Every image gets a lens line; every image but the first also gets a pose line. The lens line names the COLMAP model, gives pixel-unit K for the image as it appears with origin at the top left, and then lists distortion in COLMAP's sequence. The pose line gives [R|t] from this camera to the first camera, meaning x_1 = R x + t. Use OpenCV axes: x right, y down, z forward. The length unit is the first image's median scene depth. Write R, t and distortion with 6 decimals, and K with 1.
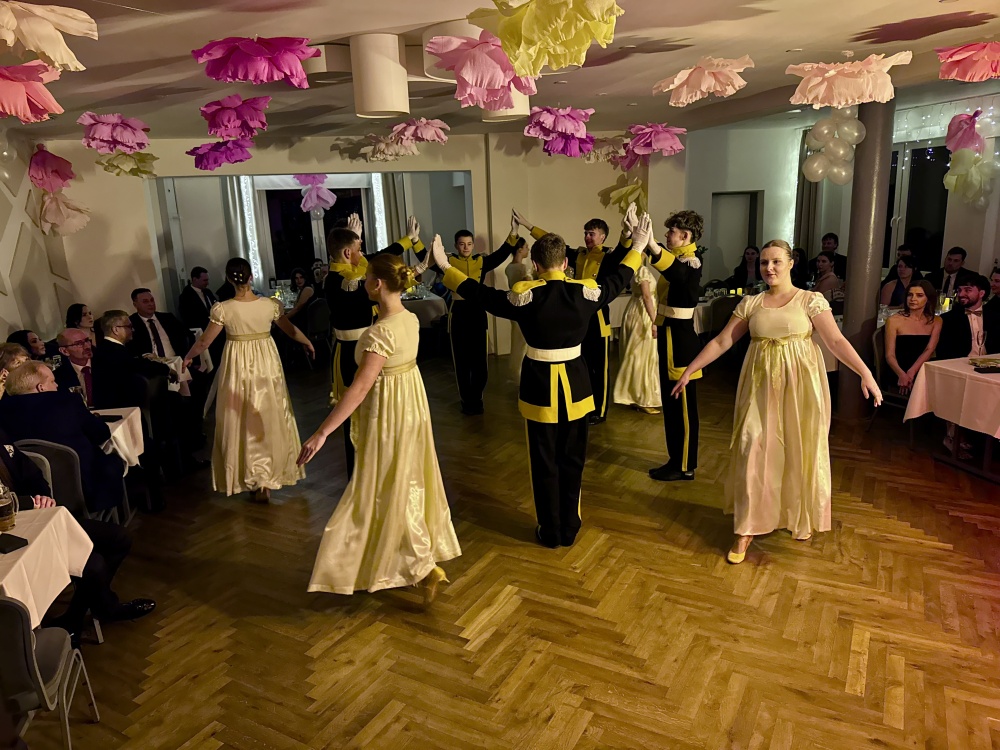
lens RADIAL K [[699.9, 0, 496.7], [0, 699.9, 378.2], [0, 0, 1]] dist [0.015528, -0.021217]
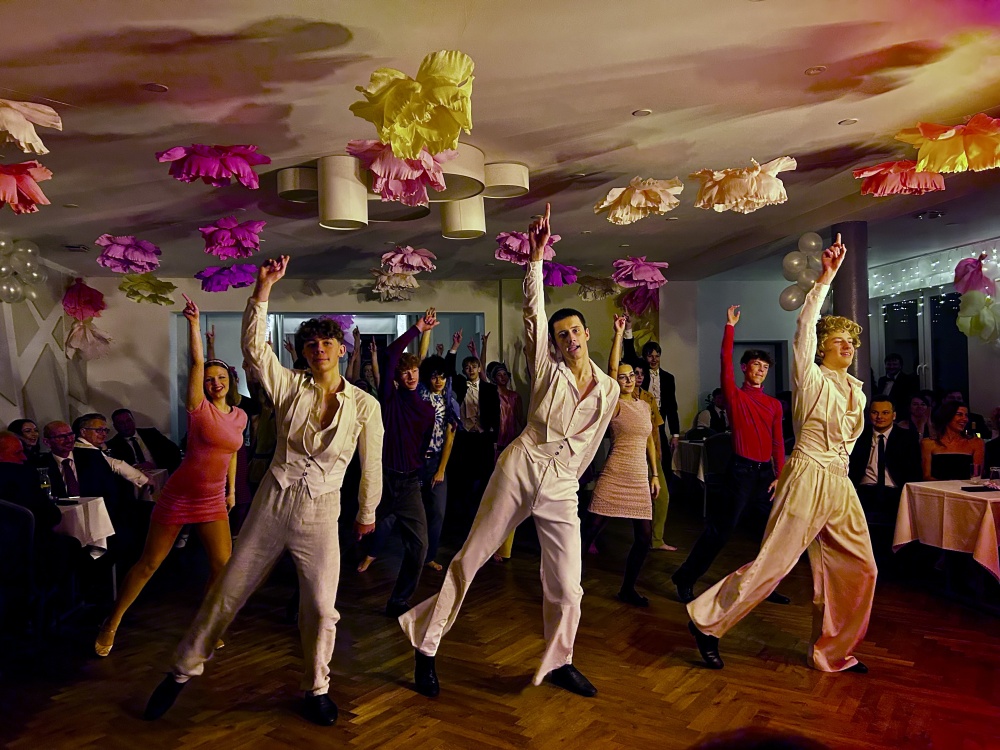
lens RADIAL K [[743.2, 0, 503.2], [0, 743.2, 383.1], [0, 0, 1]] dist [0.046394, -0.049374]
pose [[0.996452, 0.020117, -0.081718, 0.183729], [-0.038956, 0.970973, -0.235994, 0.131569], [0.074599, 0.238340, 0.968312, -0.066560]]
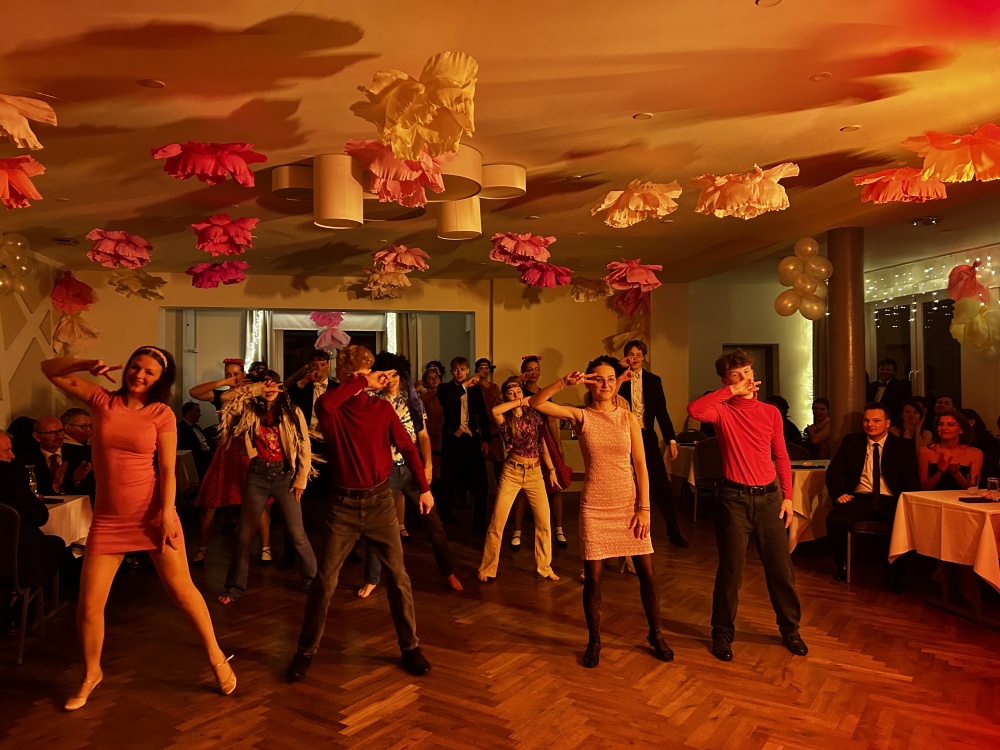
lens RADIAL K [[743.2, 0, 492.2], [0, 743.2, 373.4], [0, 0, 1]] dist [0.046394, -0.049374]
pose [[0.996369, 0.033753, -0.078160, 0.170041], [-0.052001, 0.968180, -0.244794, 0.120288], [0.067411, 0.247969, 0.966420, -0.056681]]
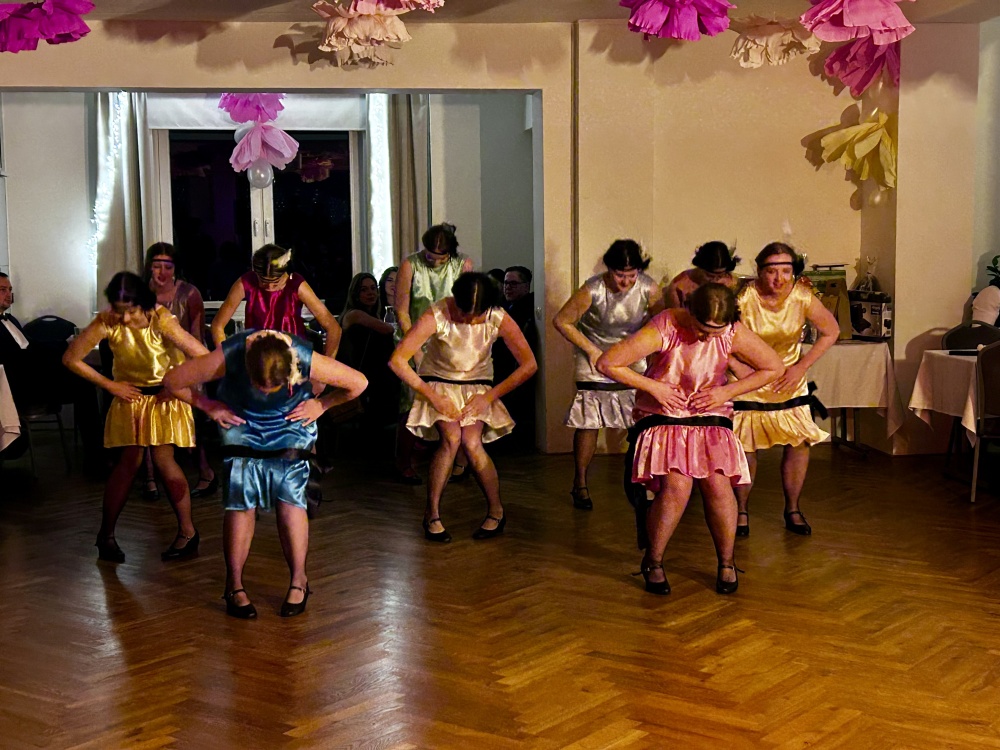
lens RADIAL K [[1482.8, 0, 498.6], [0, 1482.8, 376.6], [0, 0, 1]] dist [0.053776, 0.000000]
pose [[0.989937, 0.040120, -0.135703, 0.194939], [-0.058113, 0.989632, -0.131346, 0.122416], [0.129026, 0.137911, 0.982005, -0.094989]]
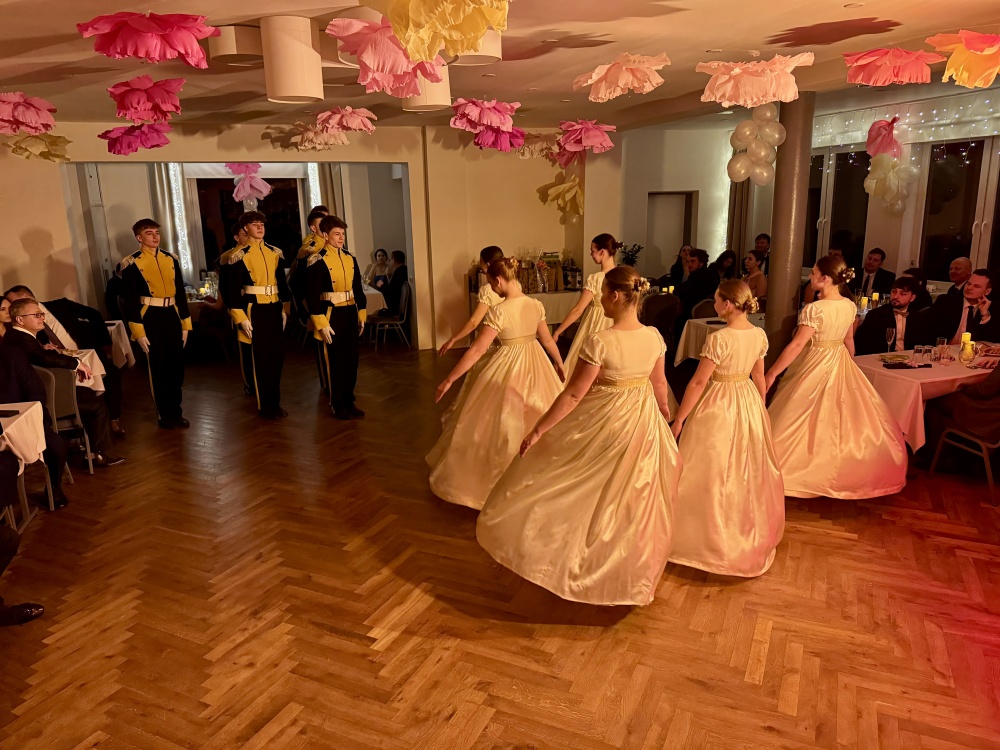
lens RADIAL K [[699.9, 0, 500.4], [0, 699.9, 376.1], [0, 0, 1]] dist [0.015528, -0.021217]
pose [[0.997234, 0.002586, 0.074281, 0.046412], [-0.002723, 0.999995, 0.001742, 0.003517], [-0.074276, -0.001940, 0.997236, 0.009182]]
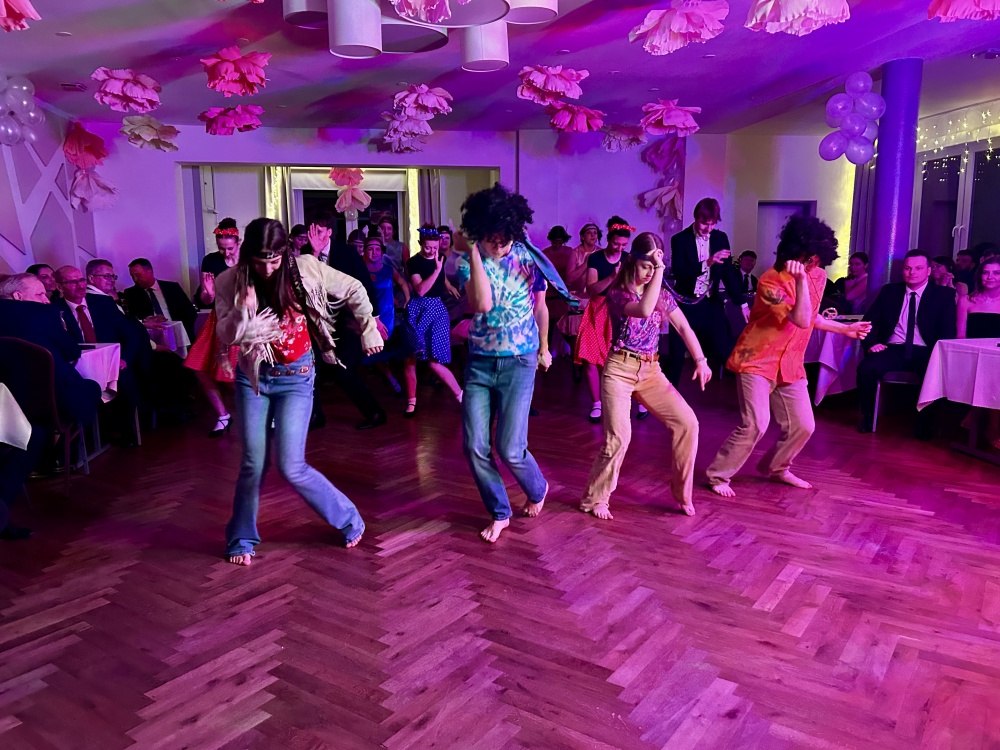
lens RADIAL K [[743.2, 0, 498.1], [0, 743.2, 378.1], [0, 0, 1]] dist [0.046394, -0.049374]
pose [[0.994342, 0.047922, -0.094806, 0.163736], [-0.054798, 0.995948, -0.071304, 0.158532], [0.091005, 0.076096, 0.992939, -0.031444]]
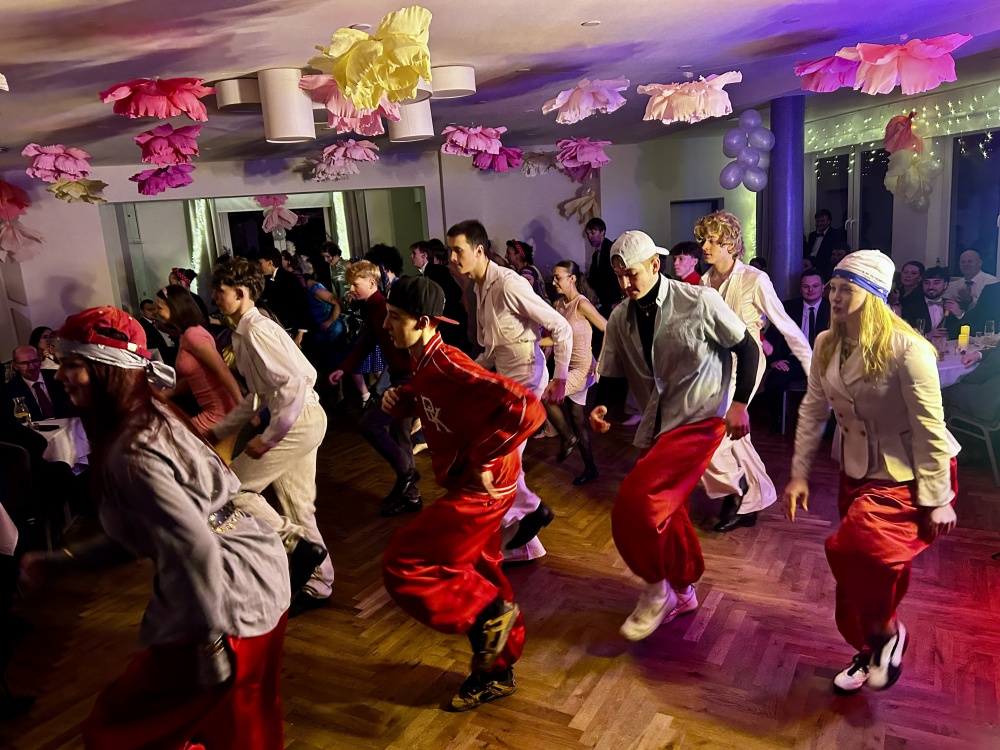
lens RADIAL K [[743.2, 0, 491.9], [0, 743.2, 378.0], [0, 0, 1]] dist [0.046394, -0.049374]
pose [[0.999524, -0.027665, -0.013657, 0.150313], [0.027160, 0.998986, -0.035894, 0.044644], [0.014637, 0.035506, 0.999262, -0.146350]]
